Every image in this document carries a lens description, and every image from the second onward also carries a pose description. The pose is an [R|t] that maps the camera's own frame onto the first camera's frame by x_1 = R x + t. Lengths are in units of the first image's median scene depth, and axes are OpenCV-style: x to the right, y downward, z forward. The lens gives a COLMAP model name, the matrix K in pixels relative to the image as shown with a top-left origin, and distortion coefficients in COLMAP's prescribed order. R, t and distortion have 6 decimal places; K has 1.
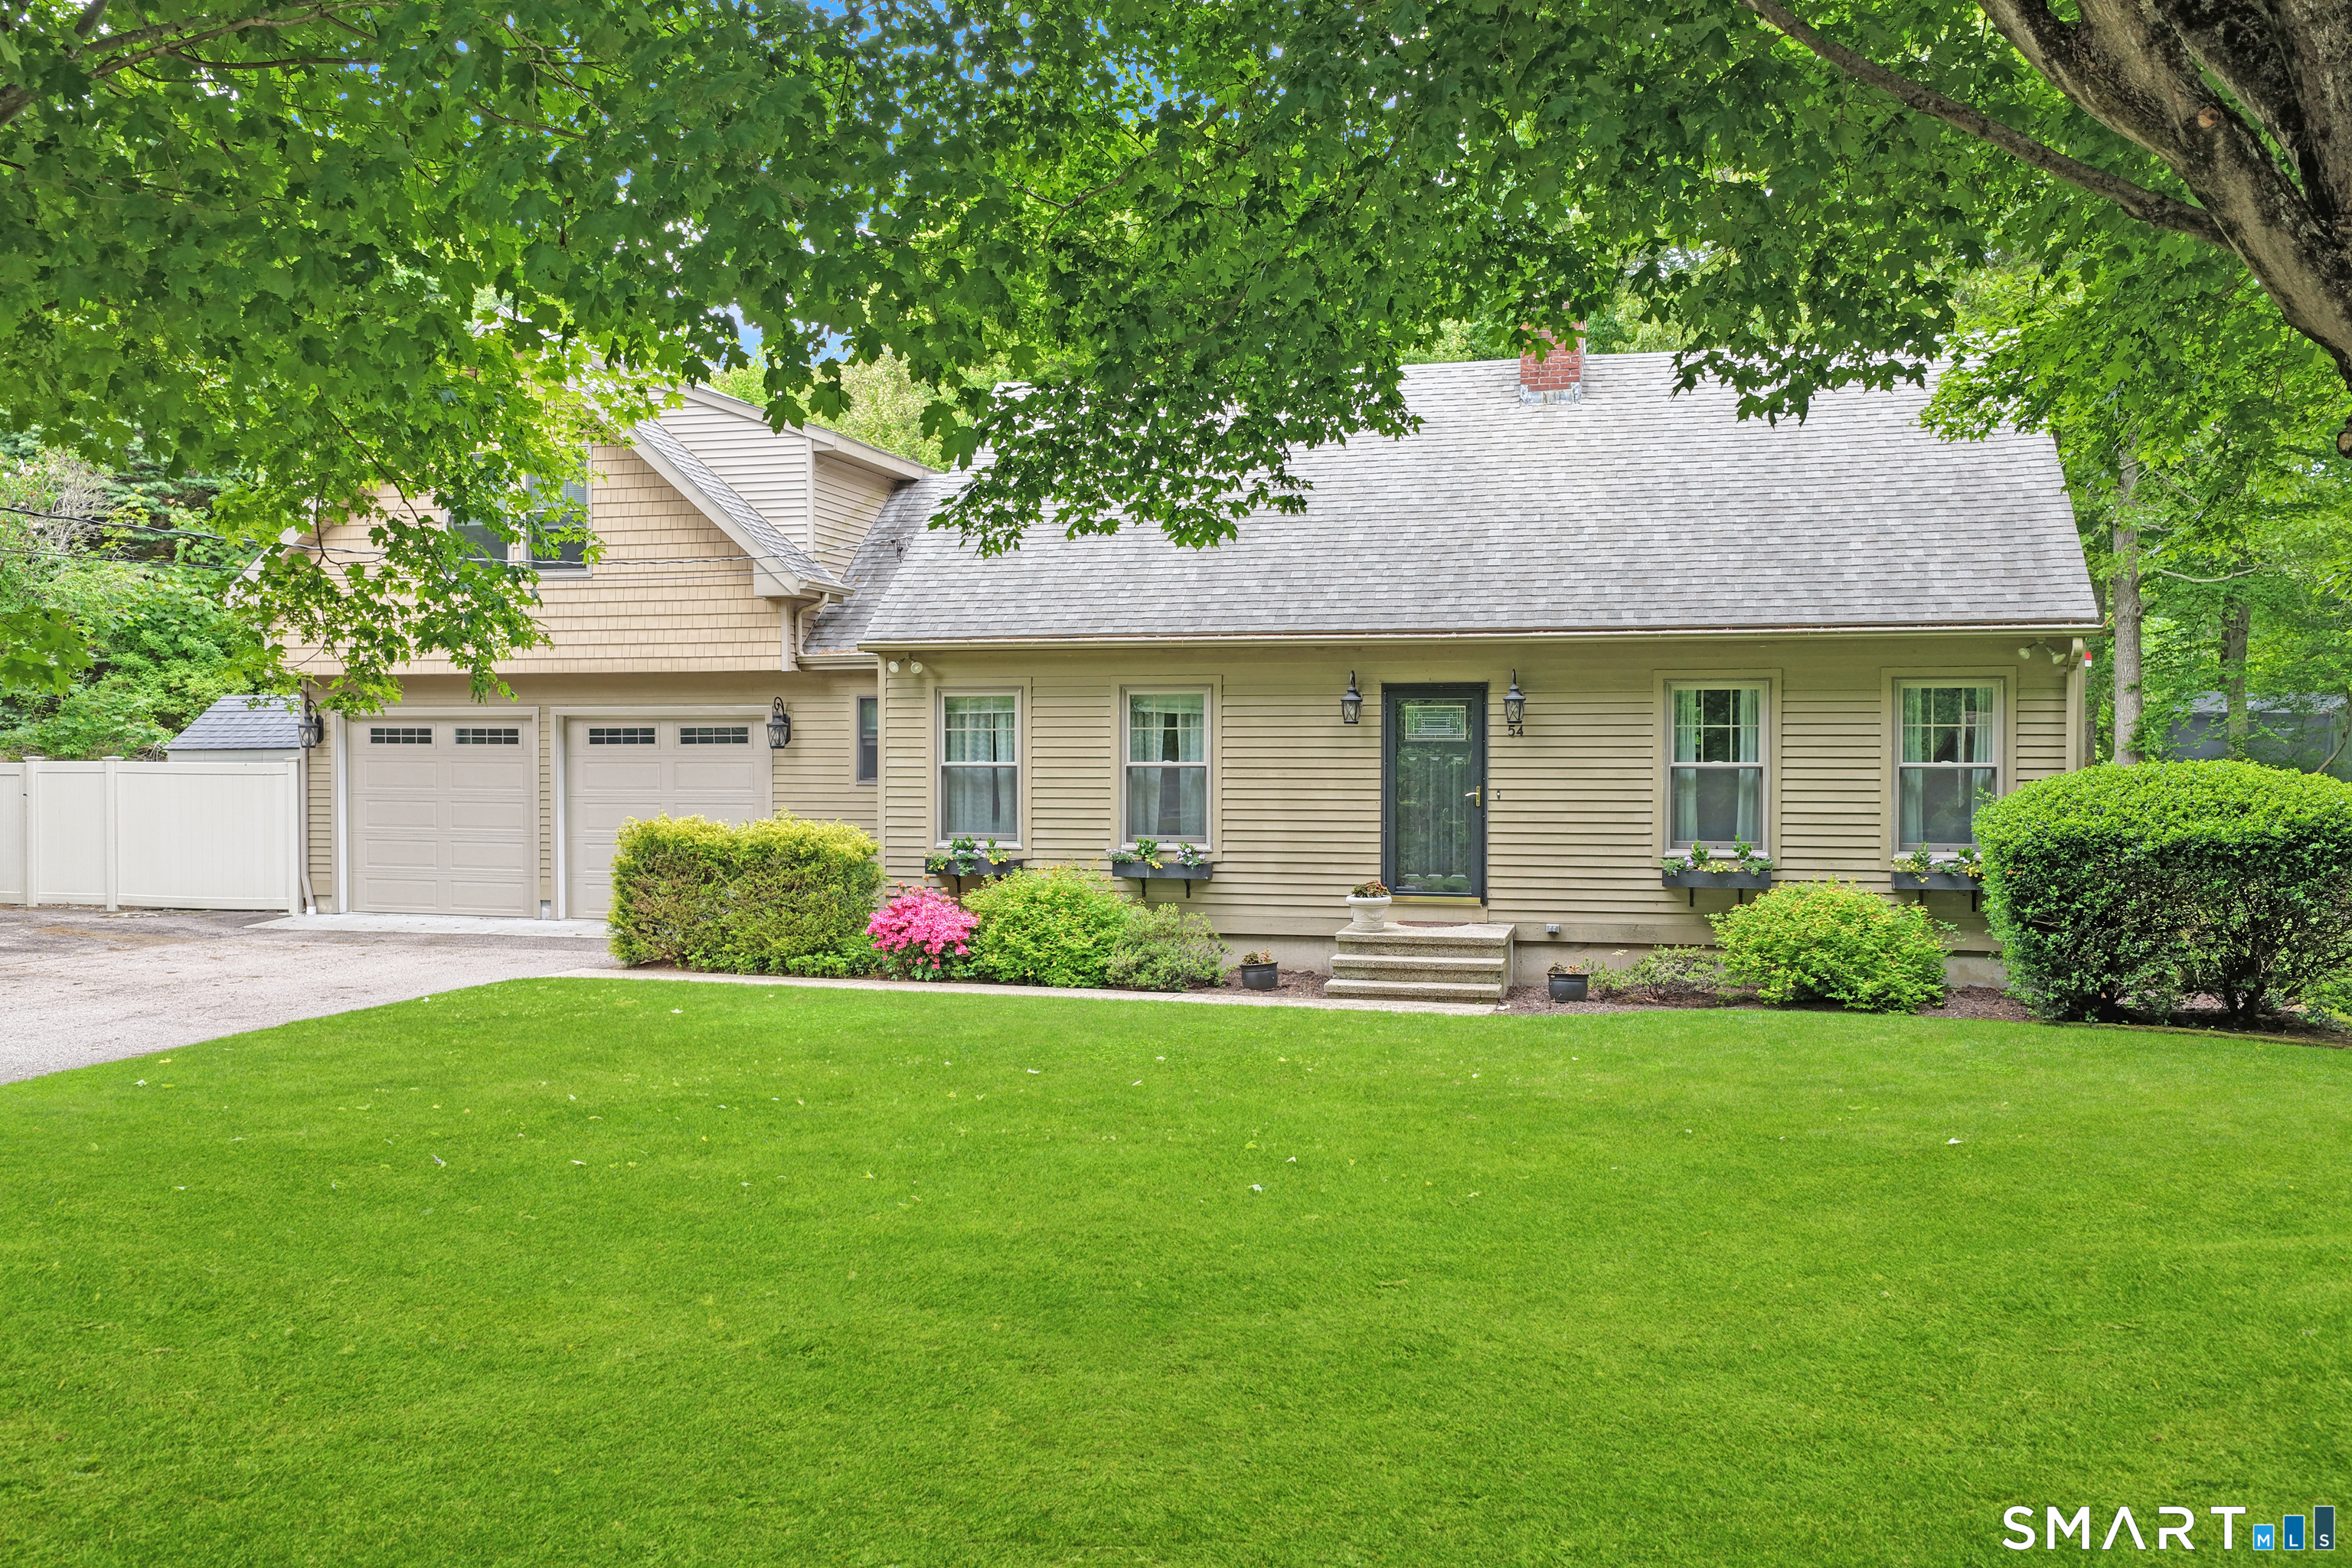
lens RADIAL K [[1966.5, 0, 1179.0], [0, 1966.5, 798.2], [0, 0, 1]] dist [-0.014633, -0.012201]
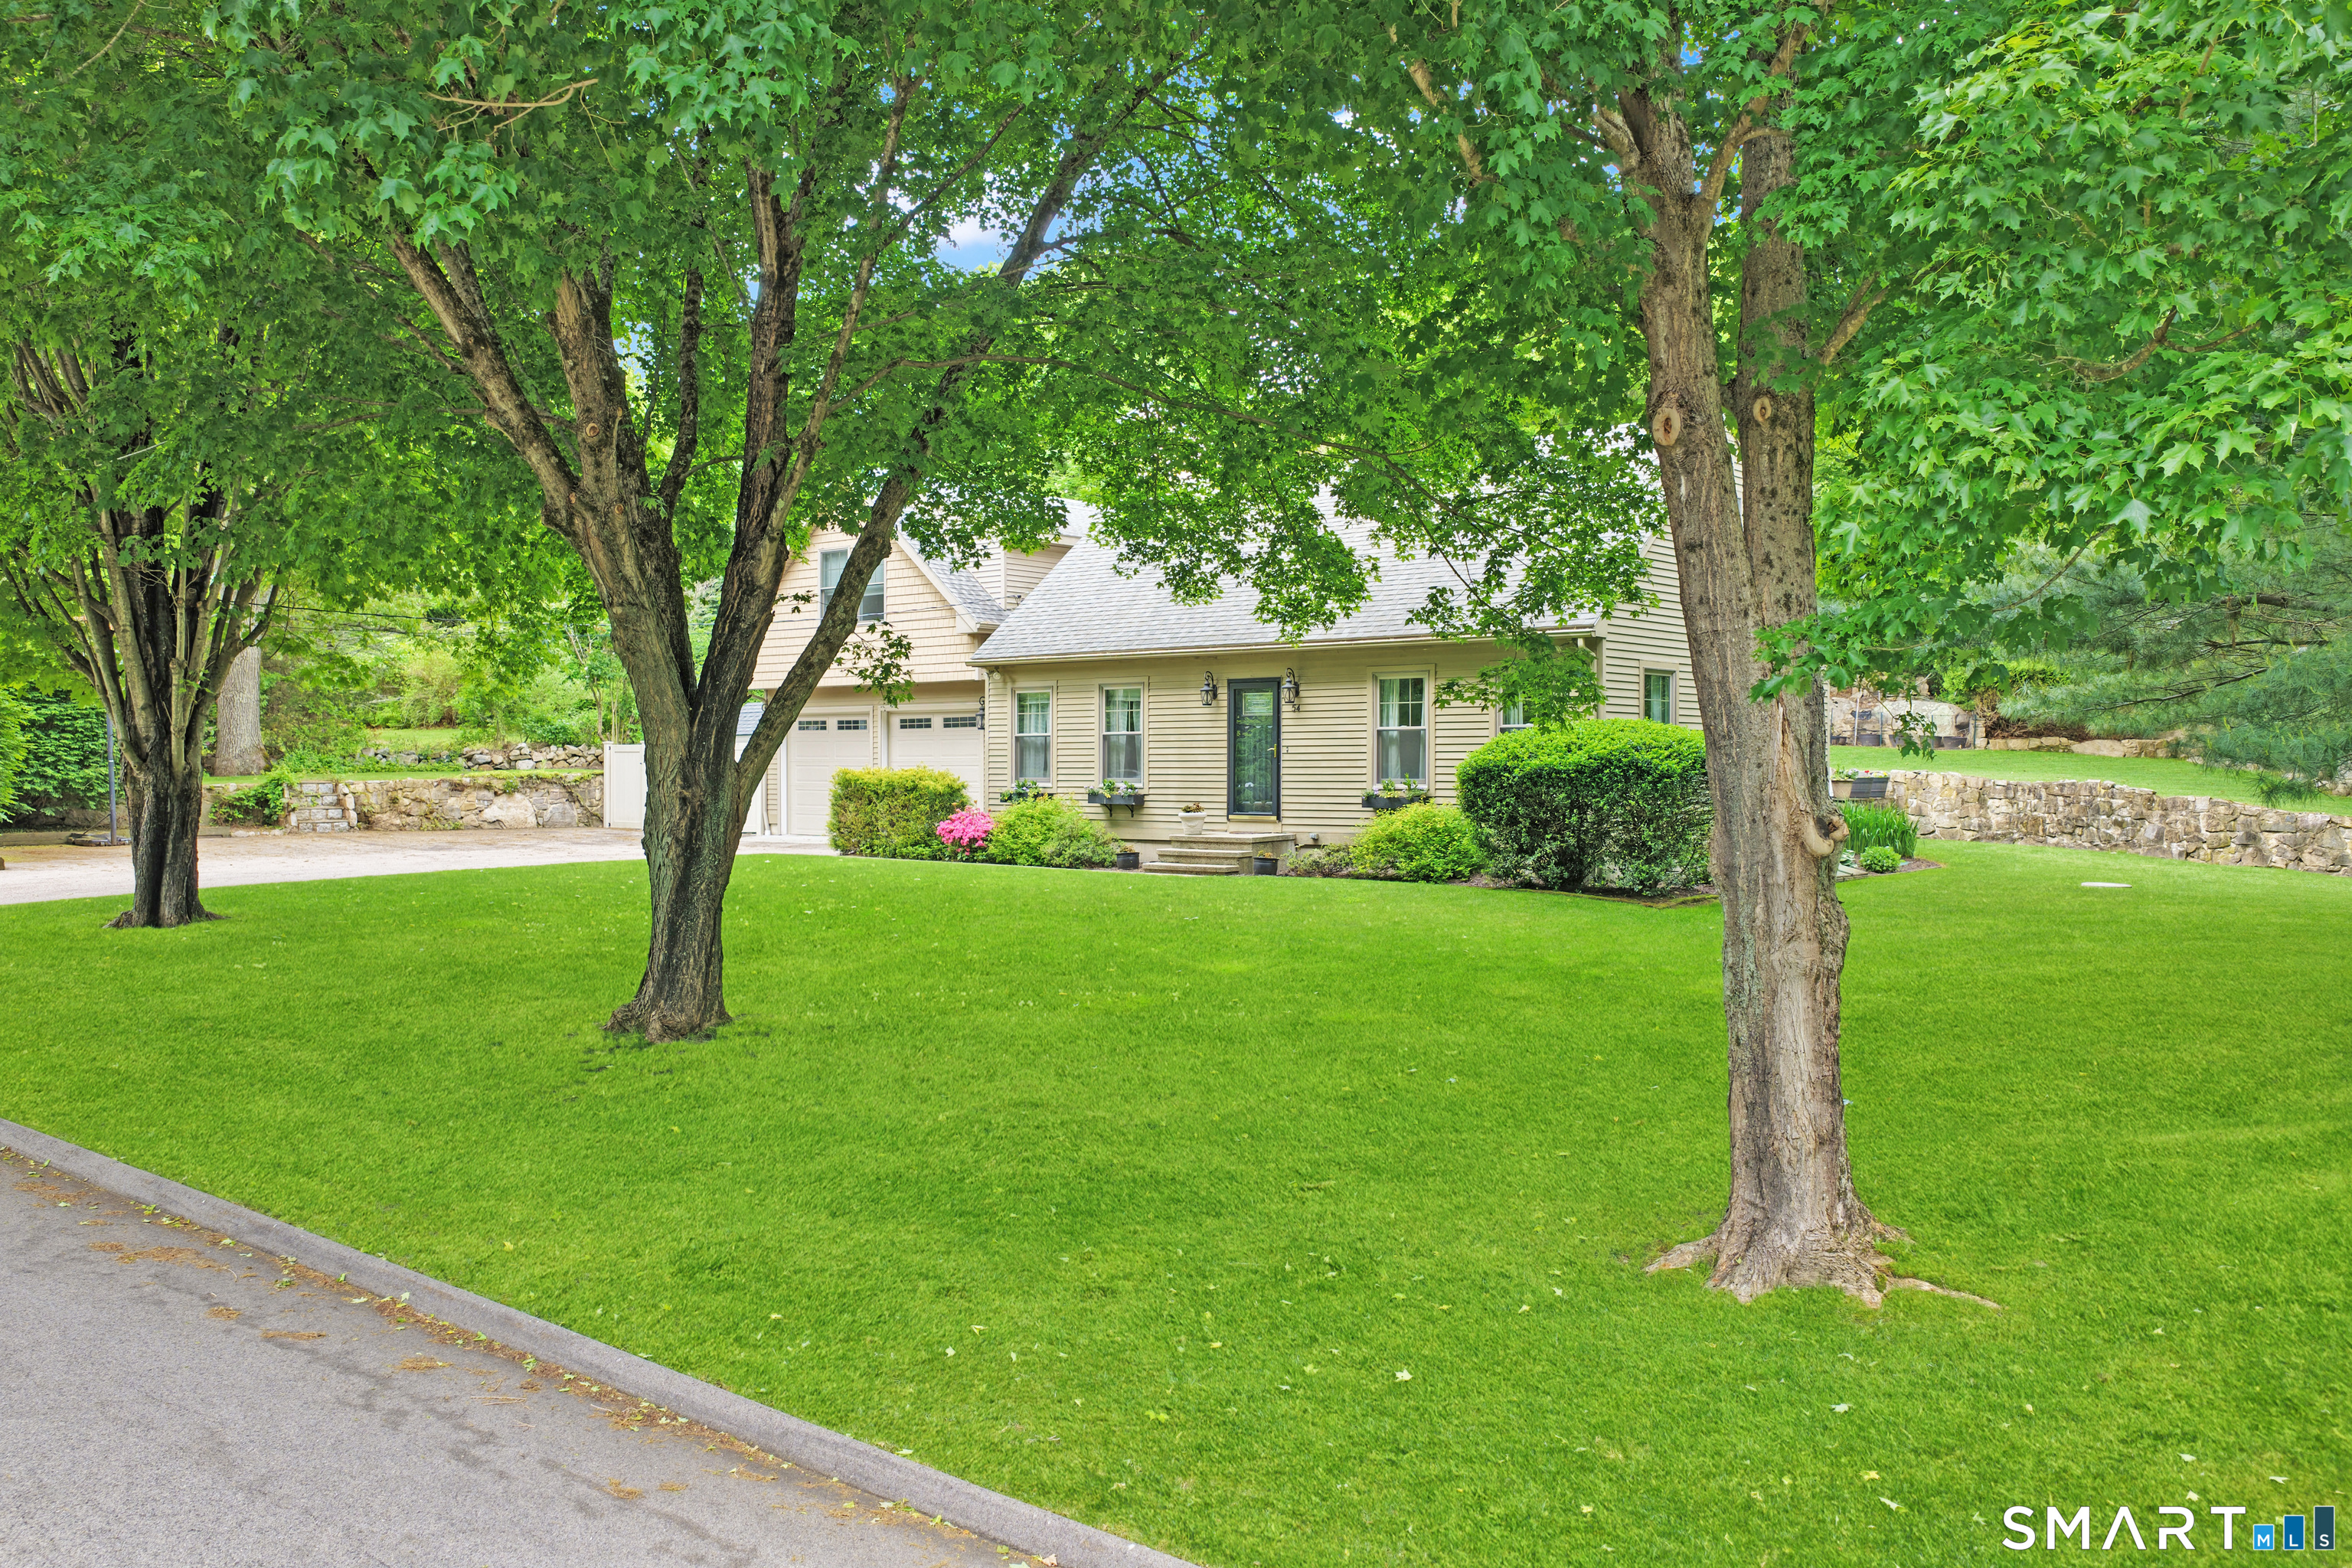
lens RADIAL K [[1966.5, 0, 1177.2], [0, 1966.5, 783.6], [0, 0, 1]] dist [-0.014633, -0.012201]
pose [[0.894087, -0.000702, -0.447892, 0.768478], [-0.005180, 0.999916, -0.011906, 0.043648], [0.447862, 0.012965, 0.894008, -0.416379]]
